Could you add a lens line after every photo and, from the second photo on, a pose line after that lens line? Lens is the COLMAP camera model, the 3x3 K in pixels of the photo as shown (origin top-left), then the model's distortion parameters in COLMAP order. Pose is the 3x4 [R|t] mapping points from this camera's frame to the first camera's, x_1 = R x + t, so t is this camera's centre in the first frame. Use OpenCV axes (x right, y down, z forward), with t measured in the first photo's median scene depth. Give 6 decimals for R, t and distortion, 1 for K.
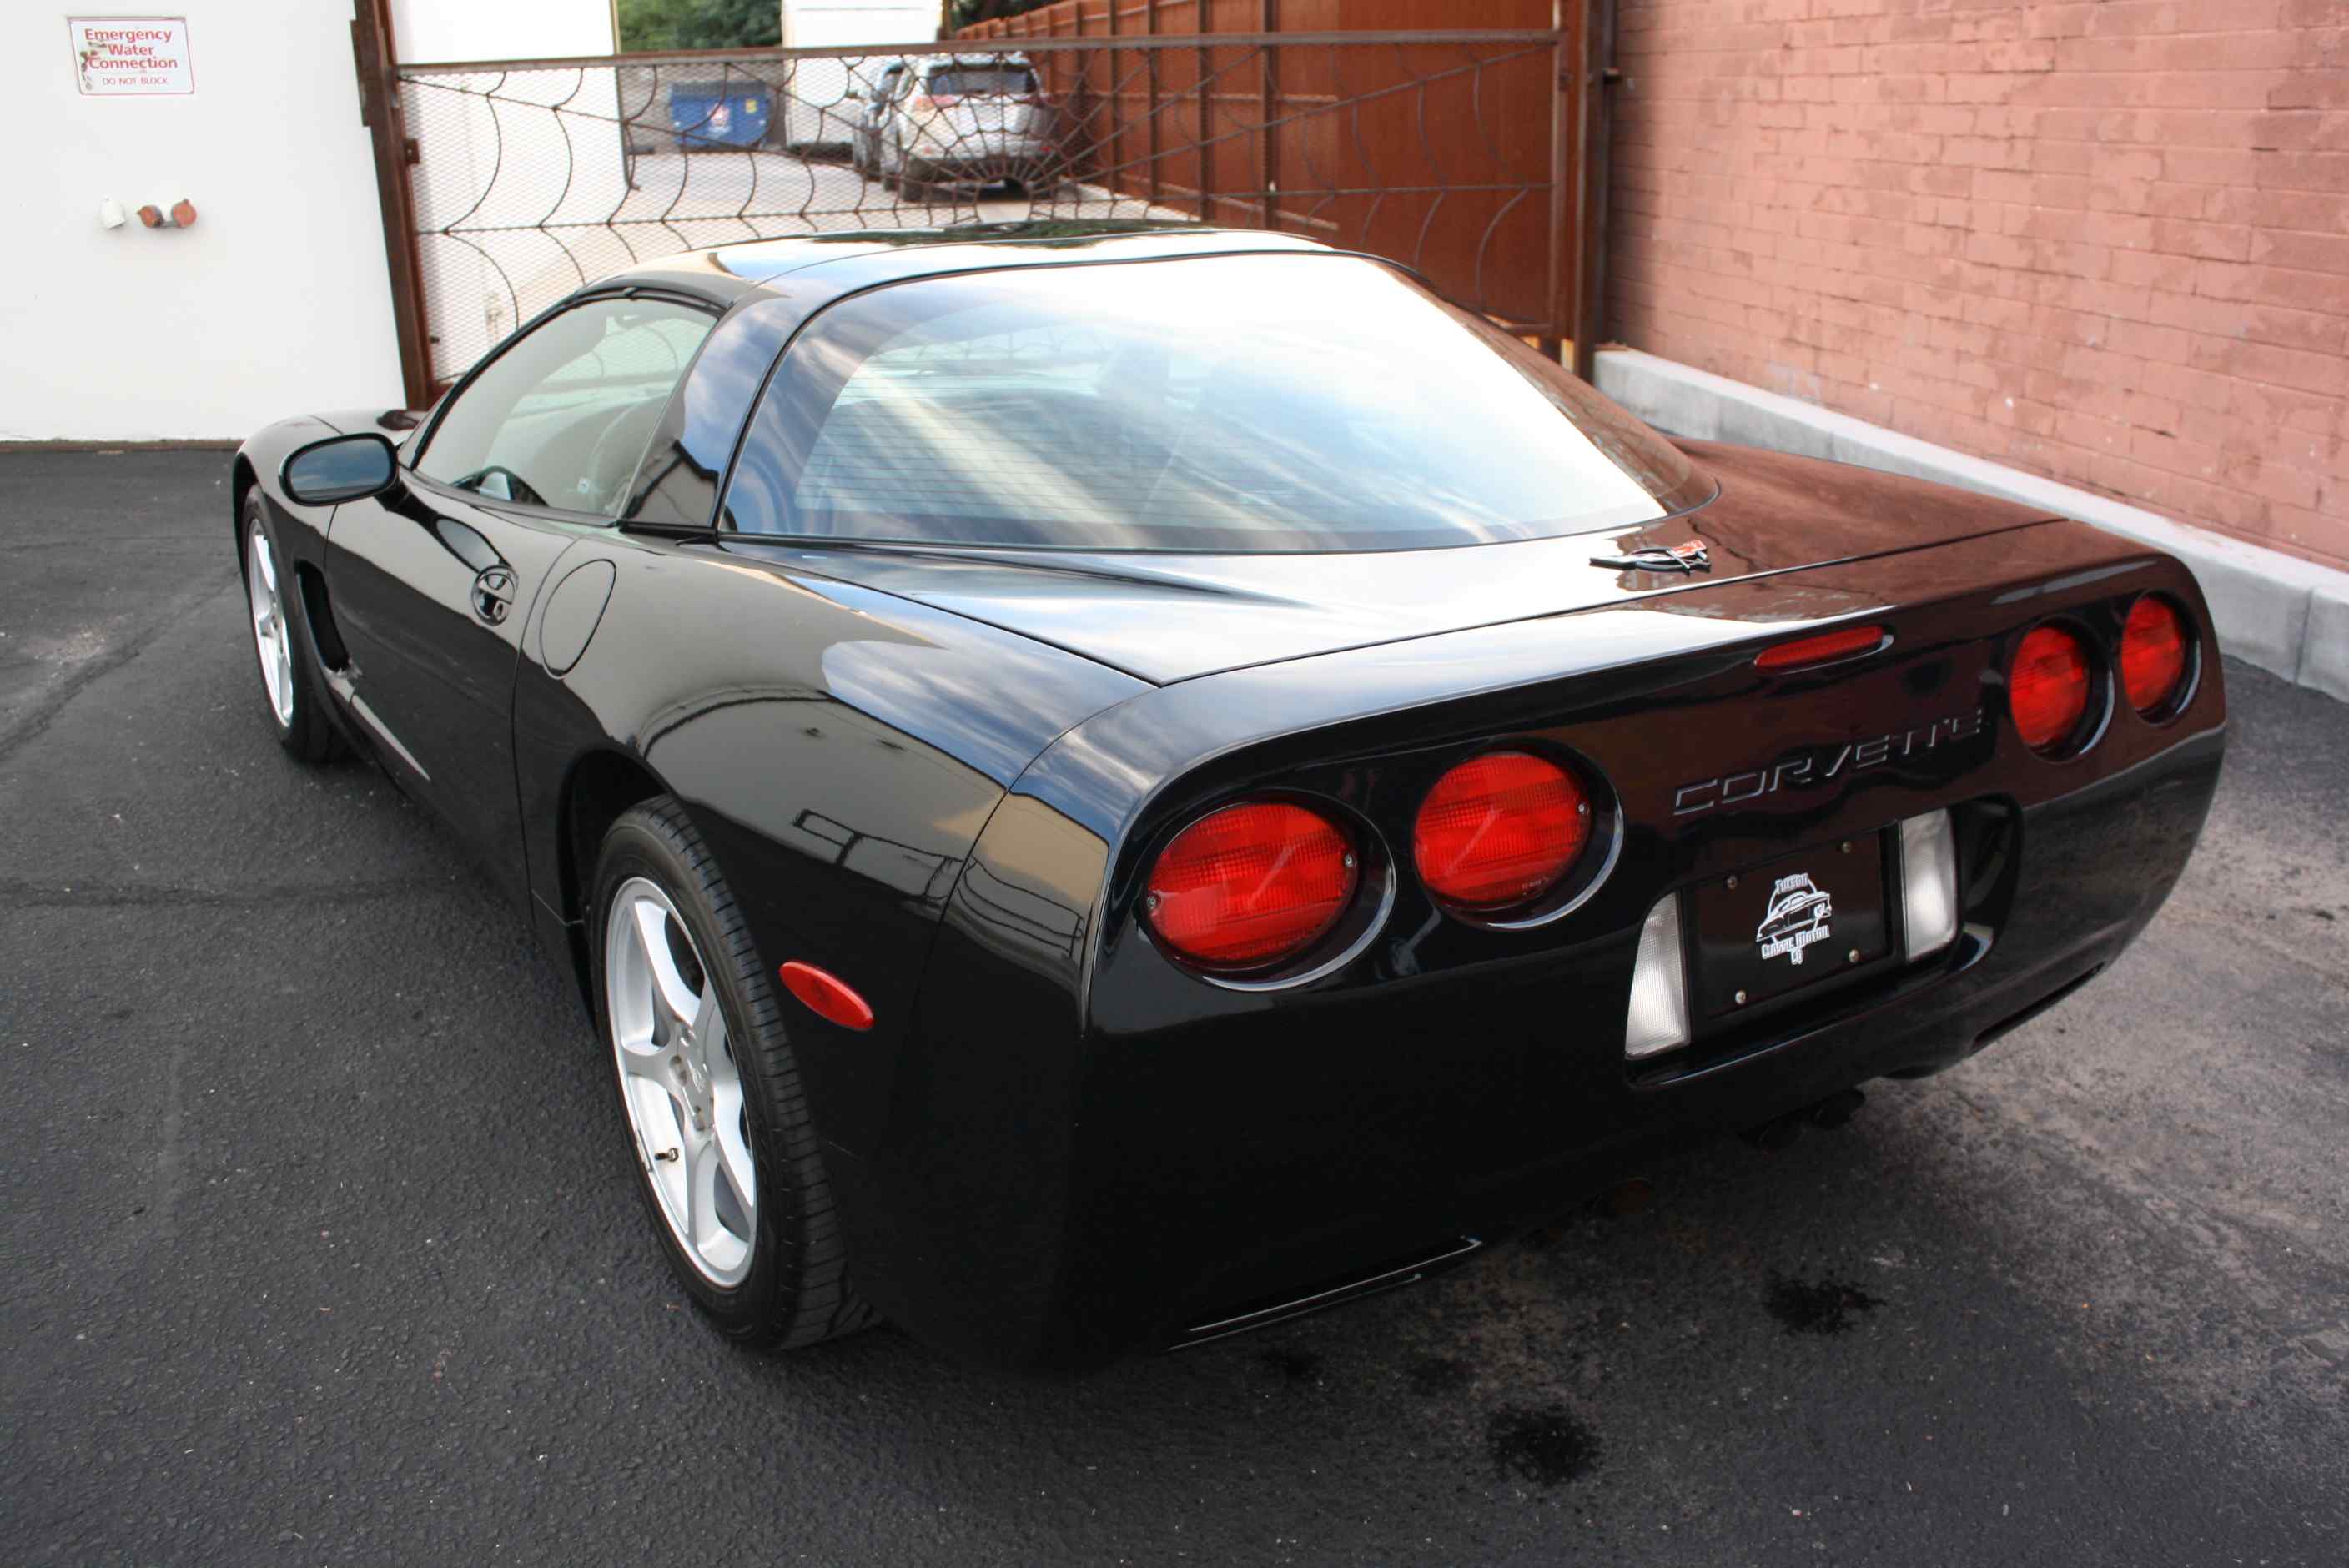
lens RADIAL K [[2076.1, 0, 1182.4], [0, 2076.1, 790.0], [0, 0, 1]] dist [-0.165604, 0.159790]
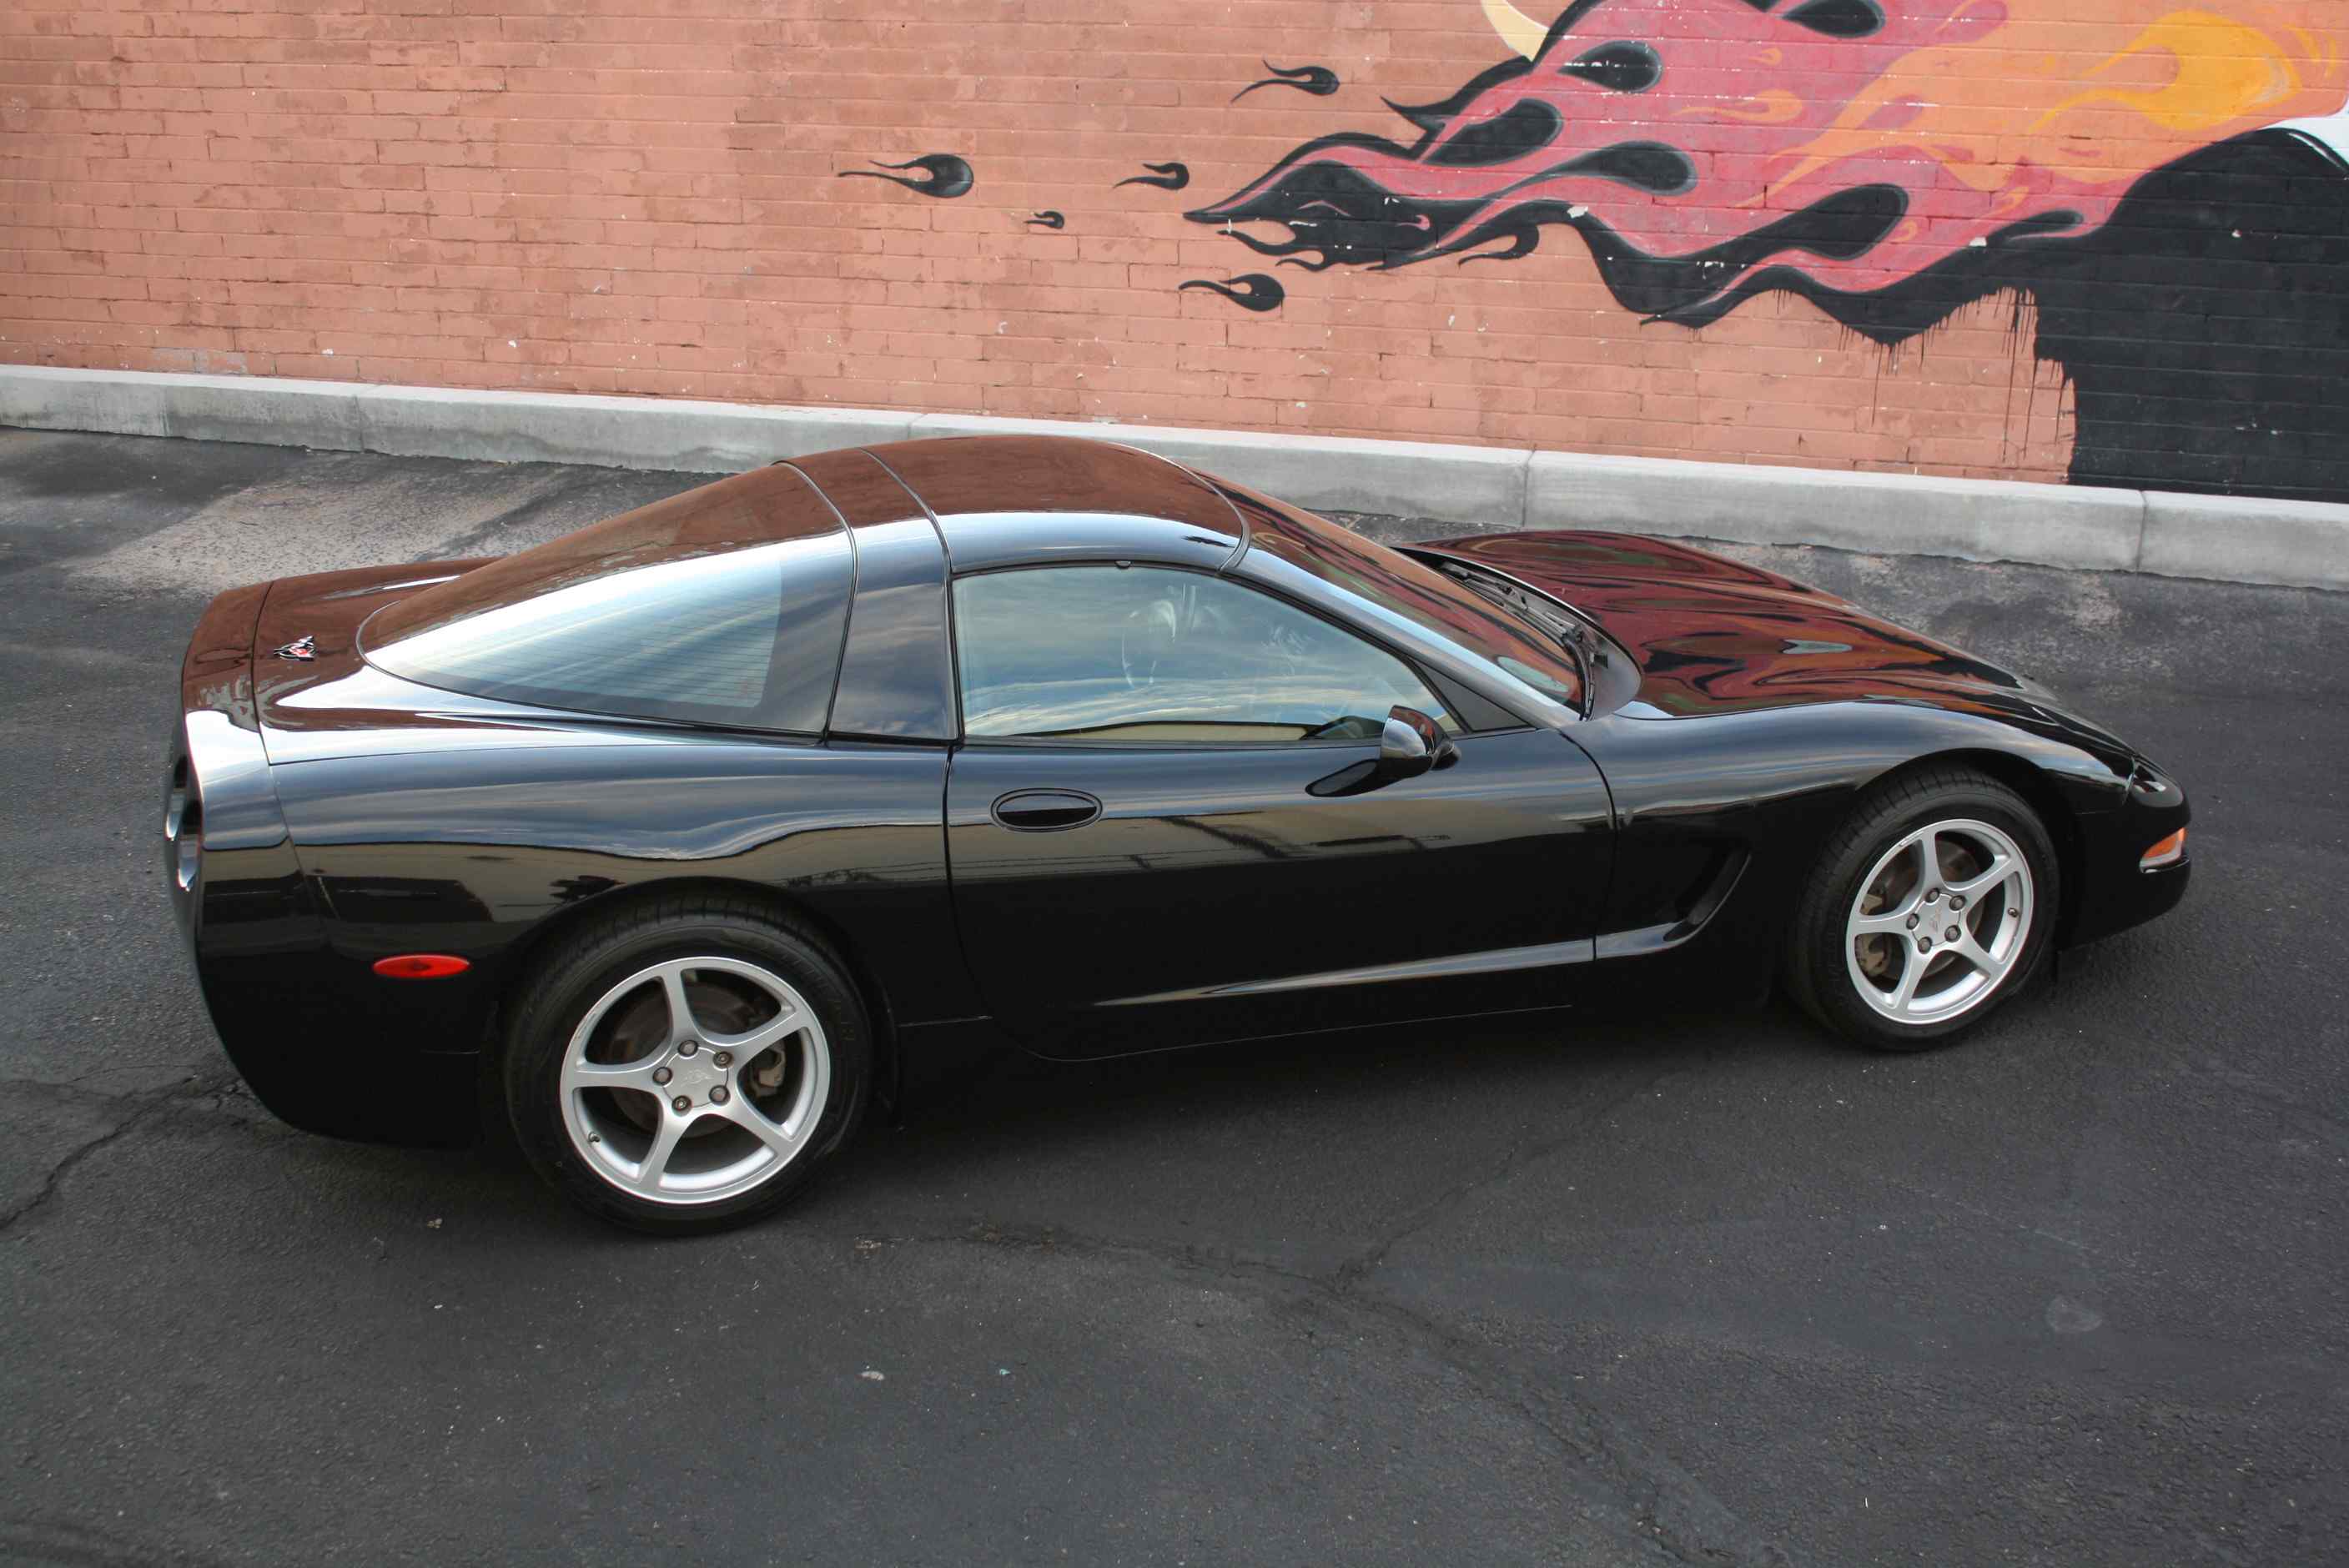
lens RADIAL K [[2616.1, 0, 1182.2], [0, 2616.1, 784.7], [0, 0, 1]] dist [-0.121633, 0.176430]
pose [[0.420152, -0.308482, 0.853412, -1.049265], [0.286690, 0.937403, 0.197699, -0.154607], [-0.860977, 0.161601, 0.482290, -0.131741]]
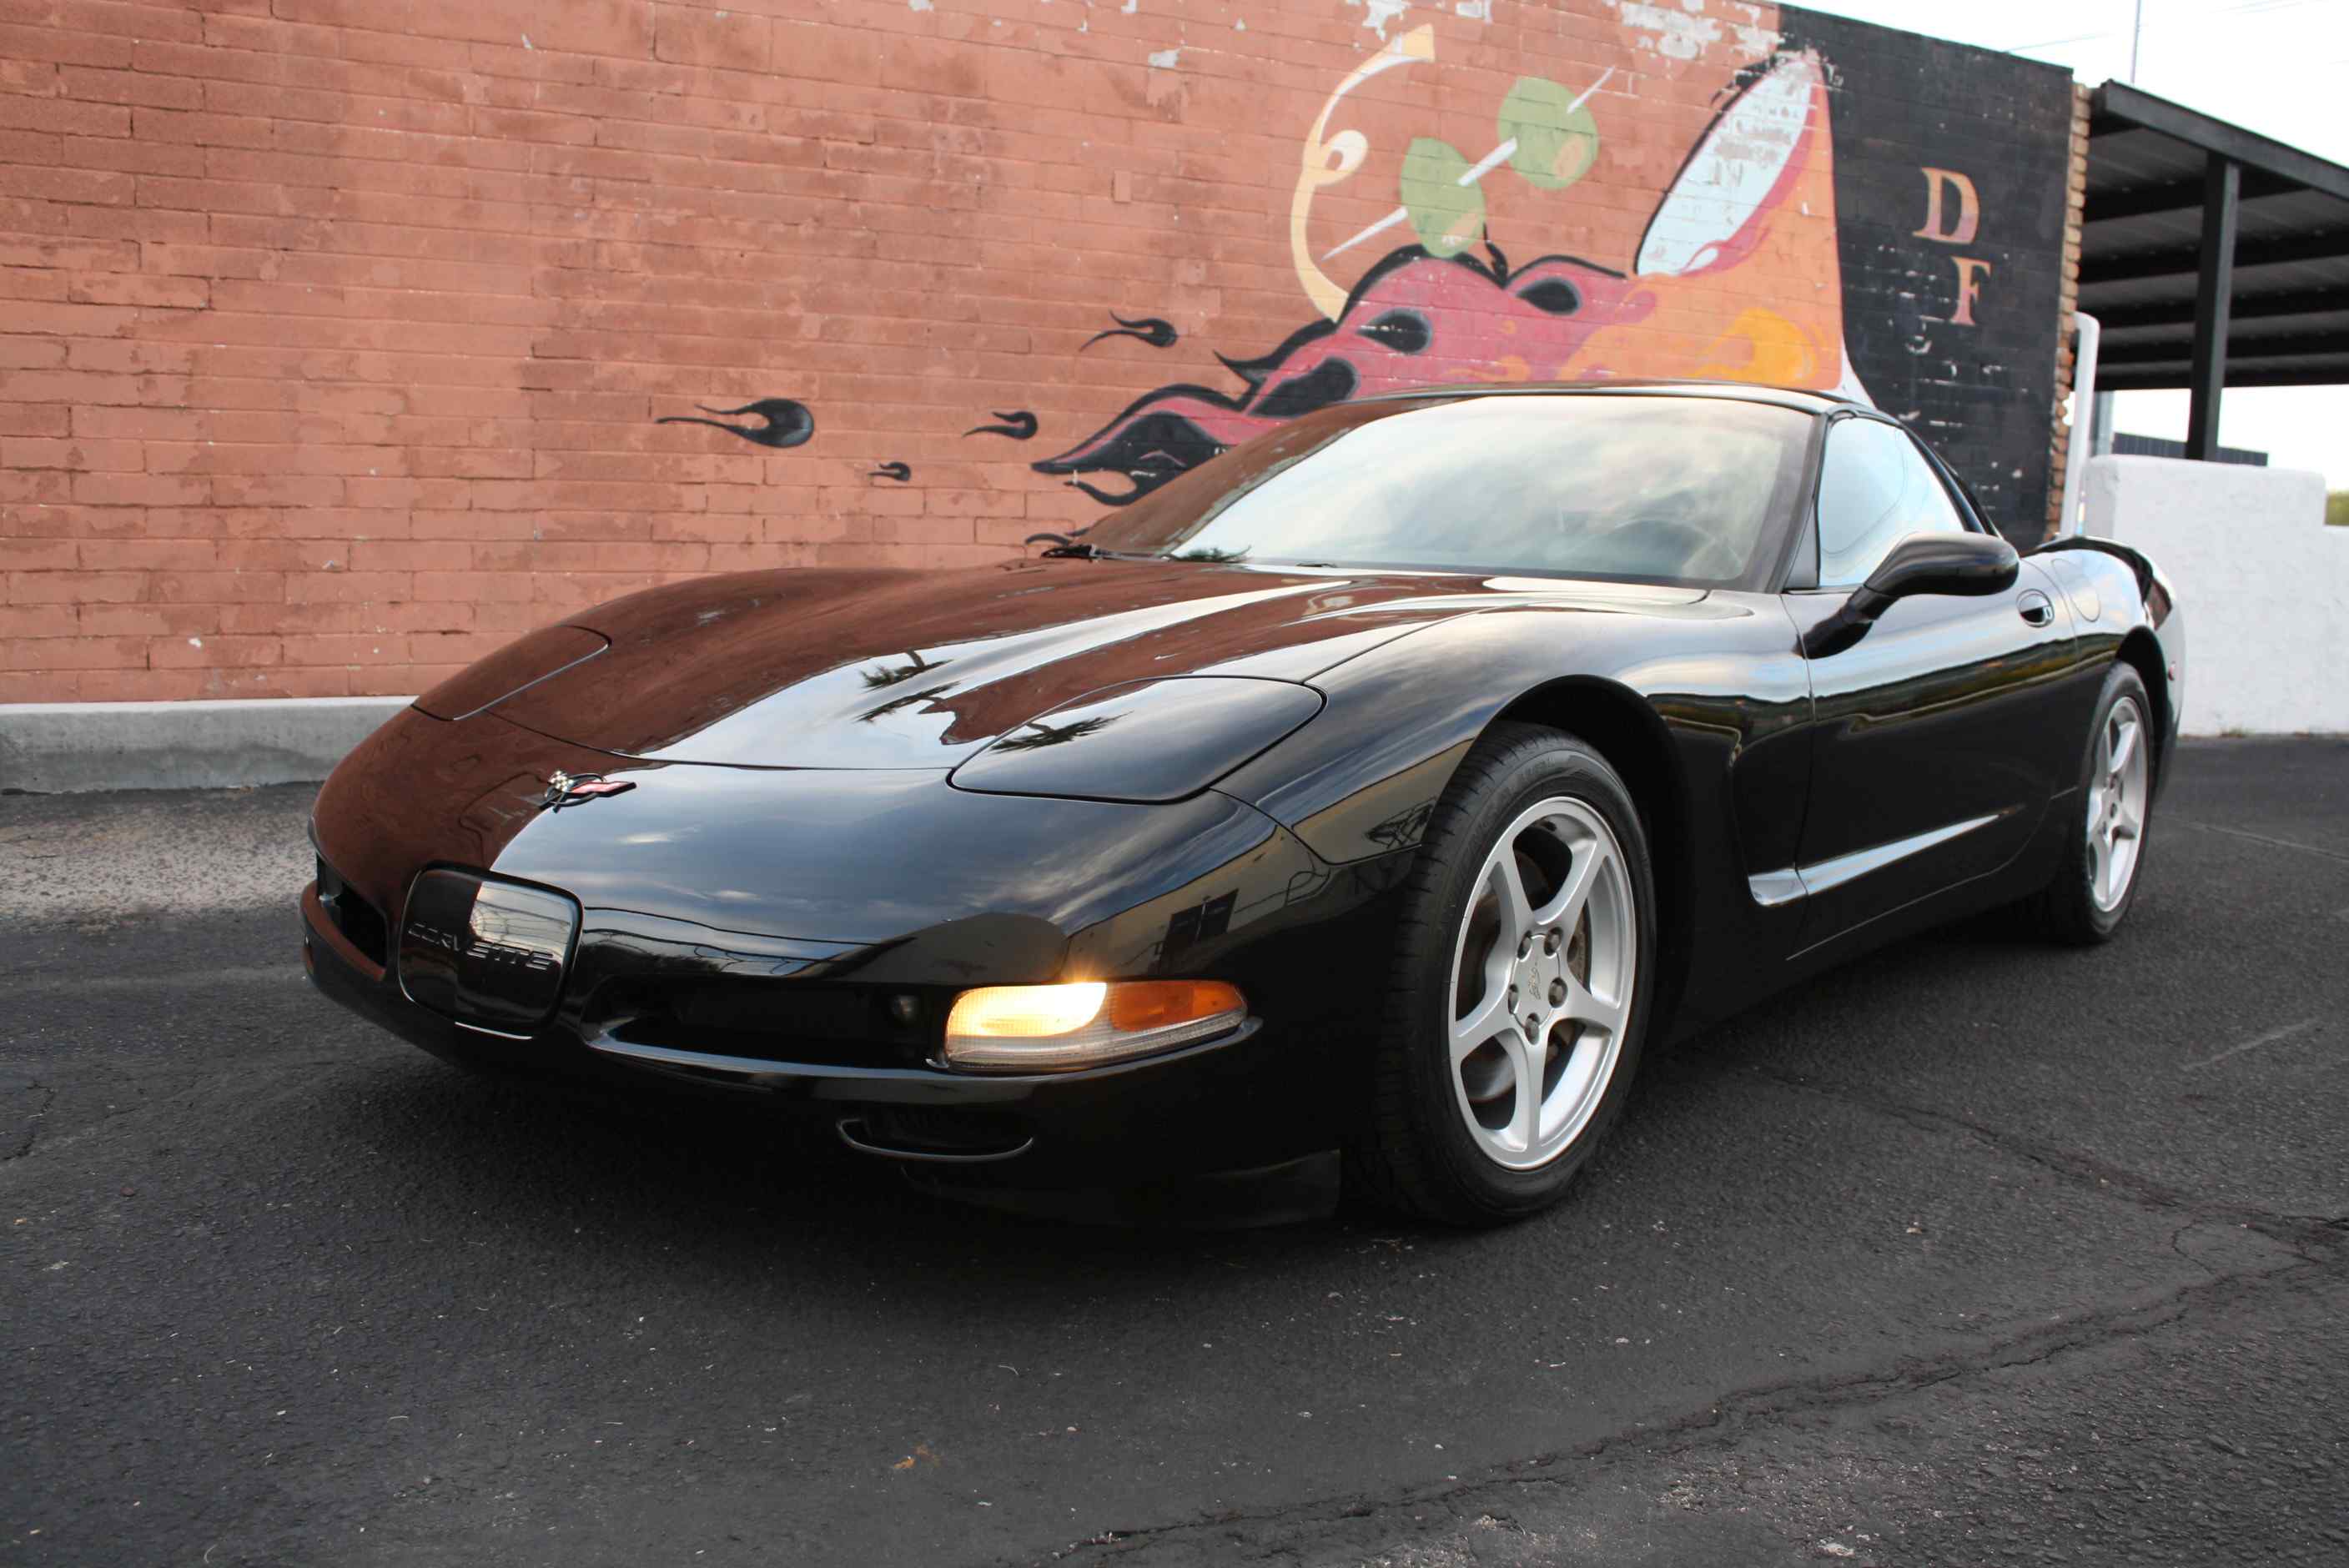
lens RADIAL K [[2076.1, 0, 1182.4], [0, 2076.1, 790.0], [0, 0, 1]] dist [-0.165604, 0.159790]
pose [[-0.299942, -0.119408, 0.946455, -0.759292], [0.286547, 0.935042, 0.208778, -0.223220], [-0.909904, 0.333825, -0.246243, 0.968386]]
